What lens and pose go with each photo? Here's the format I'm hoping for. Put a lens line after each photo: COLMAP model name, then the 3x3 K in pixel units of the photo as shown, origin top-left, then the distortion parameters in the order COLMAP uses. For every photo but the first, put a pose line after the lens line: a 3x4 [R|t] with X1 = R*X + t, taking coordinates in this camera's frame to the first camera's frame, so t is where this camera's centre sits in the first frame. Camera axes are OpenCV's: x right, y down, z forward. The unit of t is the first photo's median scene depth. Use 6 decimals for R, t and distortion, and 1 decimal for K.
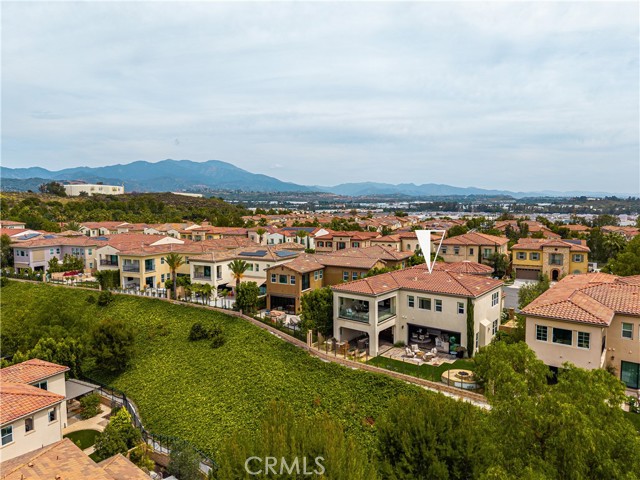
lens RADIAL K [[436.0, 0, 317.6], [0, 436.0, 218.8], [0, 0, 1]] dist [0.000833, -0.002413]
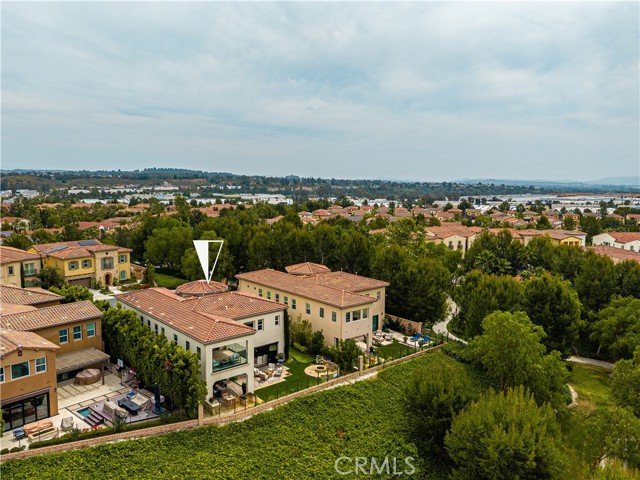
lens RADIAL K [[505.0, 0, 334.4], [0, 505.0, 240.9], [0, 0, 1]] dist [0.043502, -0.009566]
pose [[0.183801, -0.113284, 0.976414, -0.649357], [0.019841, 0.993562, 0.111539, -0.102304], [-0.982763, -0.001128, 0.184865, 0.449365]]
